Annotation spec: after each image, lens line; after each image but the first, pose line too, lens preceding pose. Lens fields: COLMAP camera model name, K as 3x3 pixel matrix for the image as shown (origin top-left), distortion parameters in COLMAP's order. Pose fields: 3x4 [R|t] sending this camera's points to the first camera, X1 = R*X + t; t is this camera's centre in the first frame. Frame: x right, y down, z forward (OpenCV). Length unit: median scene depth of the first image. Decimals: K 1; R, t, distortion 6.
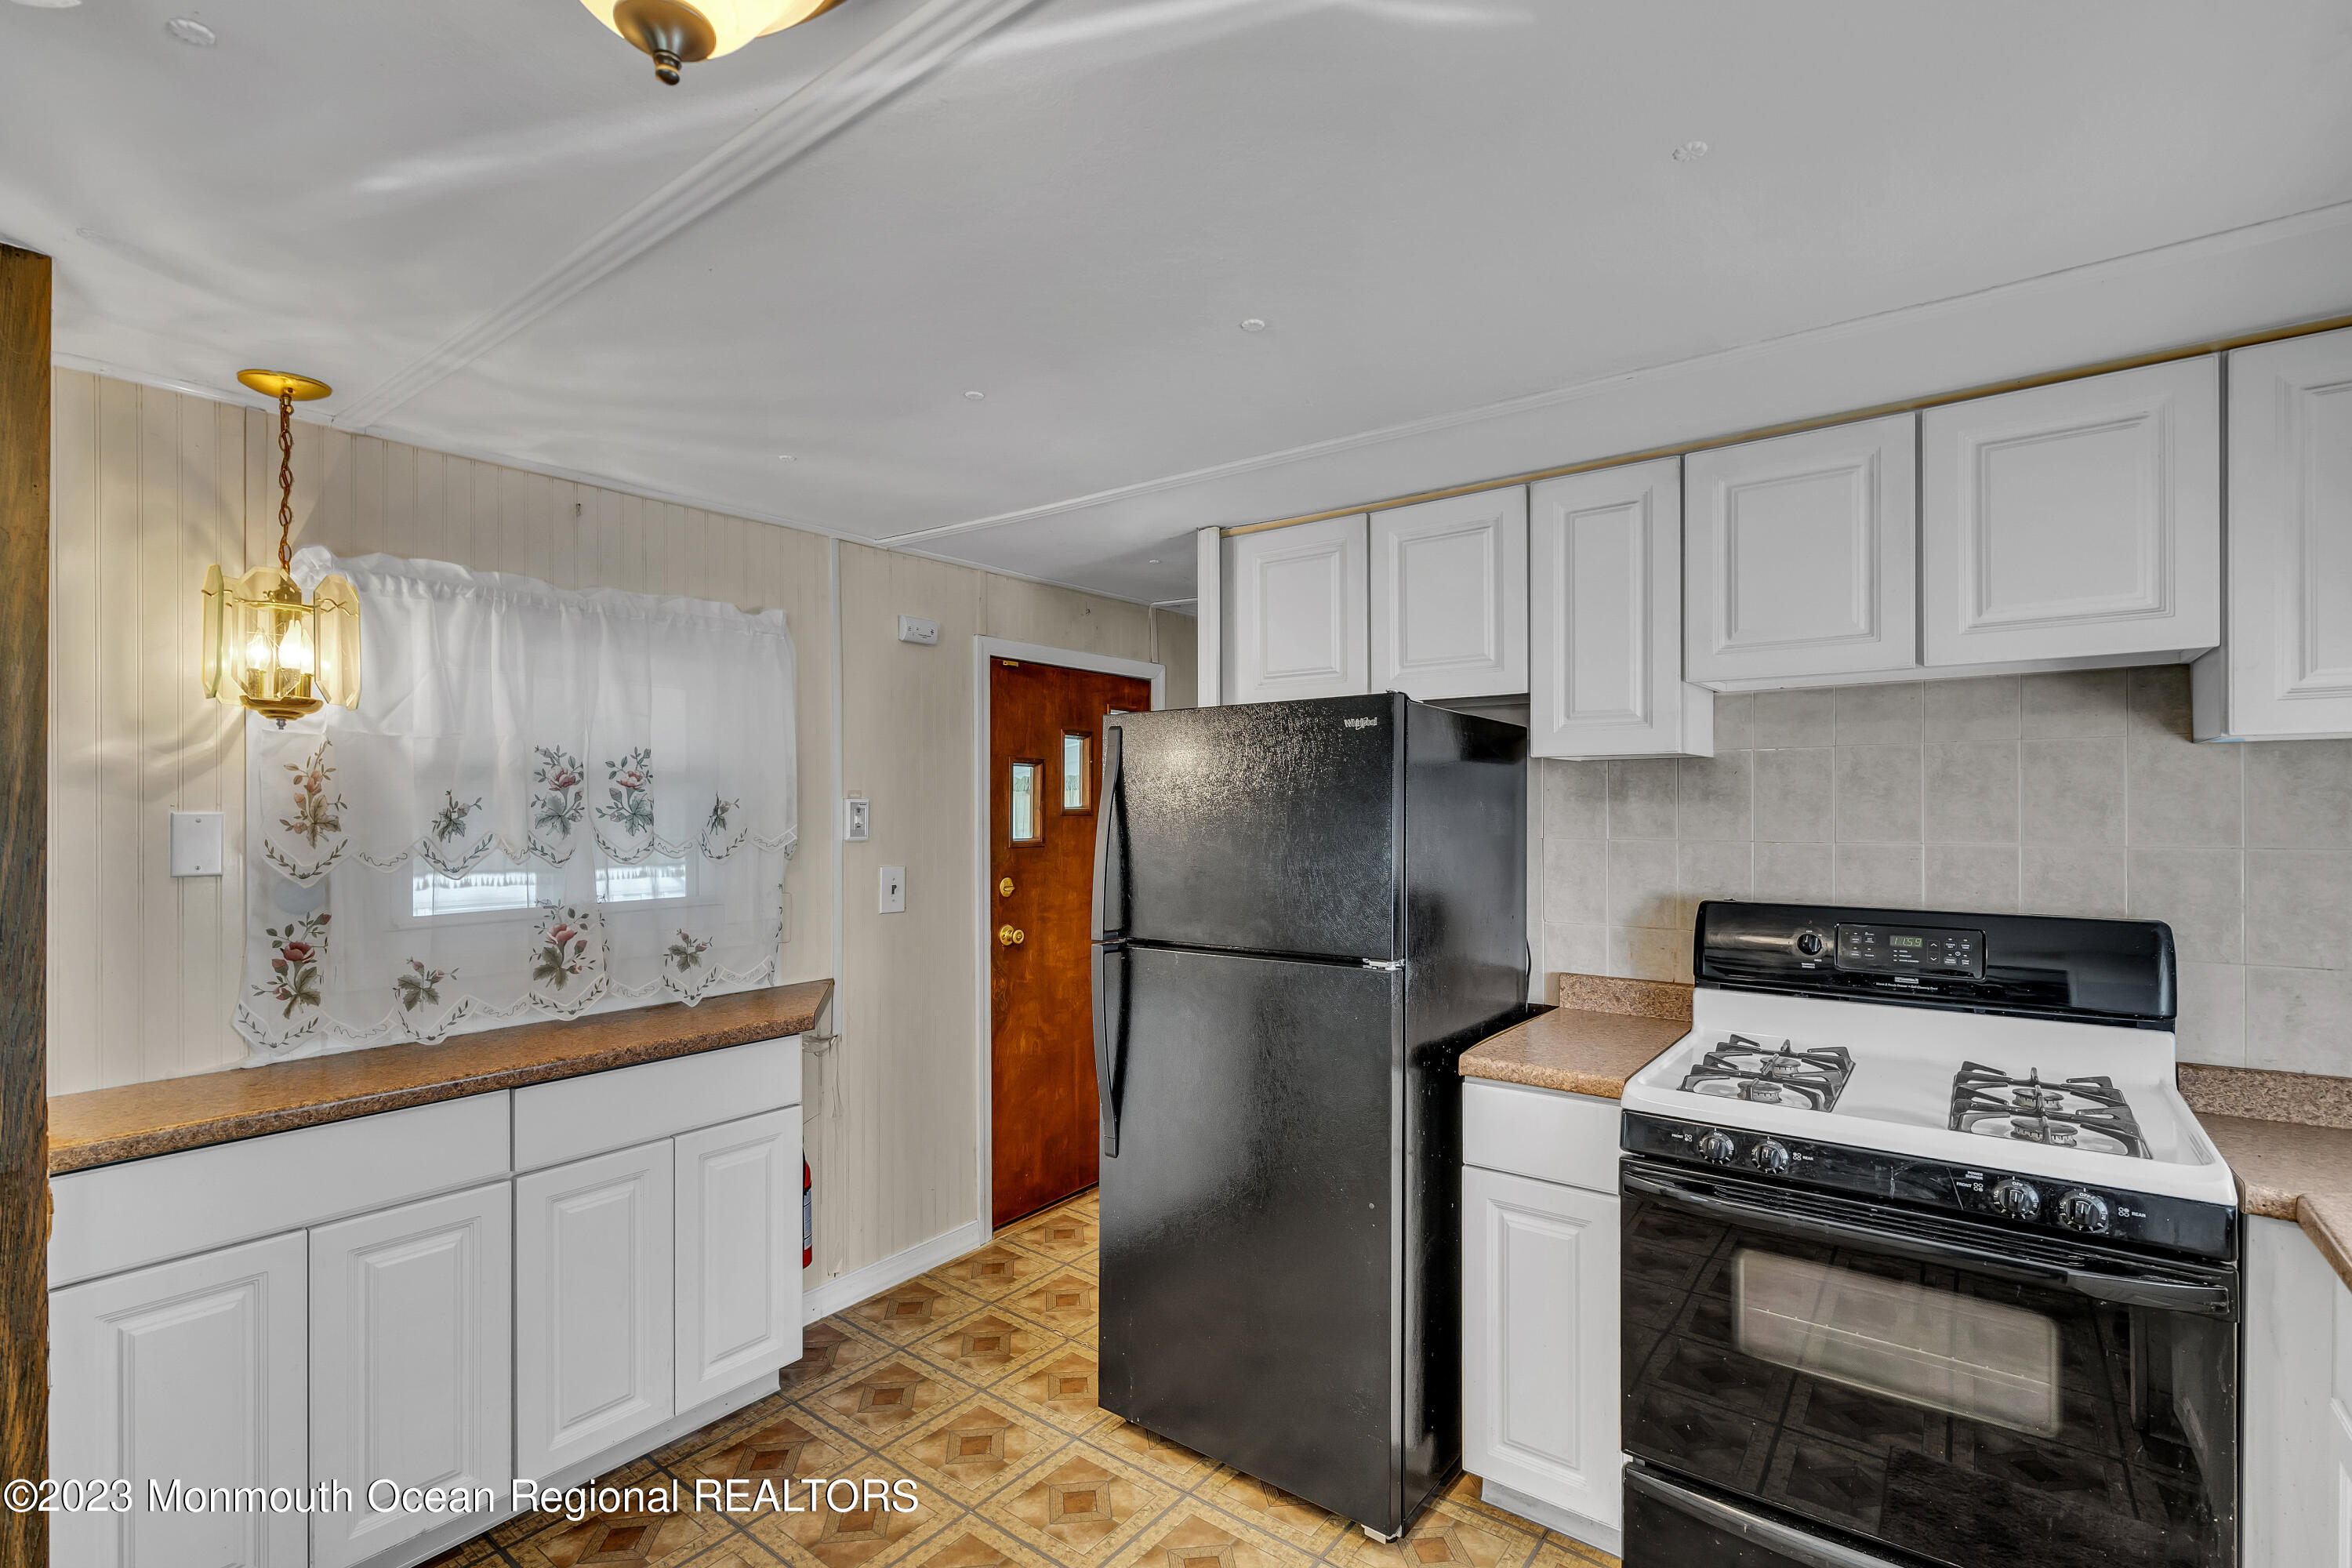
lens RADIAL K [[1065.3, 0, 1165.3], [0, 1065.3, 802.4], [0, 0, 1]] dist [-0.000152, 0.000076]
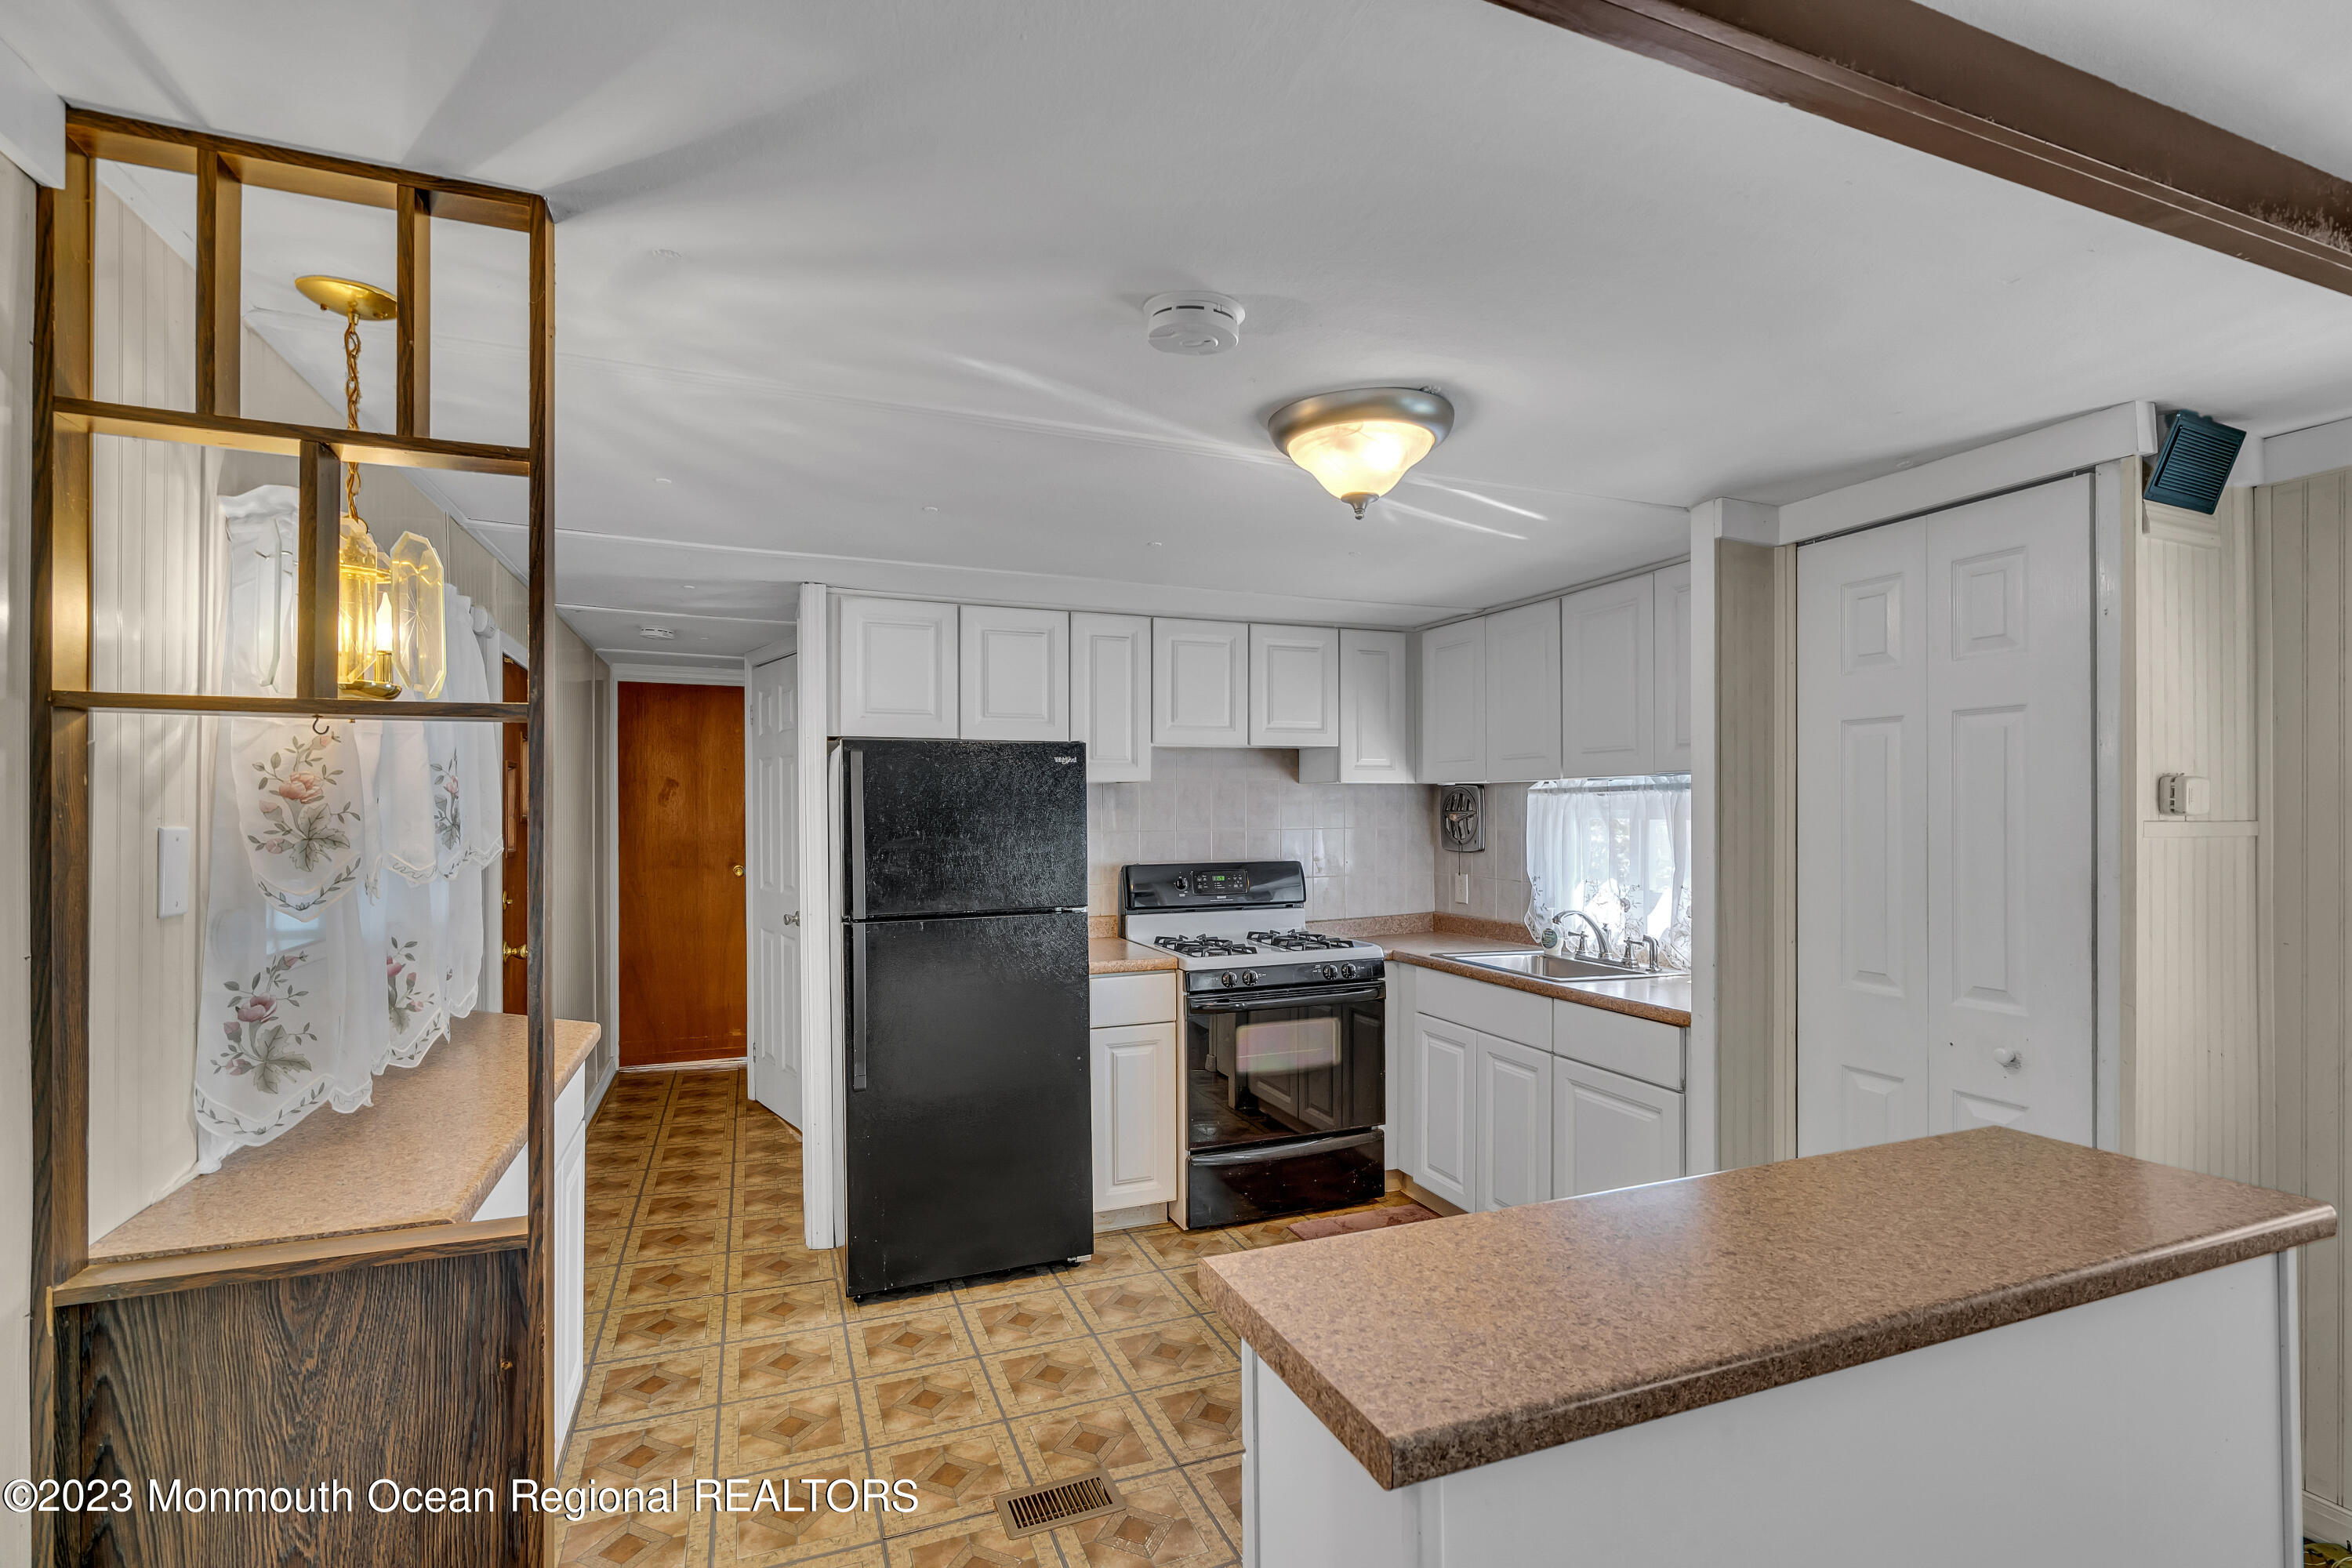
lens RADIAL K [[1065.3, 0, 1165.3], [0, 1065.3, 802.4], [0, 0, 1]] dist [-0.000152, 0.000076]
pose [[0.515709, 0.003949, 0.856755, -1.100378], [-0.001331, 0.999992, -0.003809, -0.005291], [-0.856763, 0.000824, 0.515710, 0.048400]]
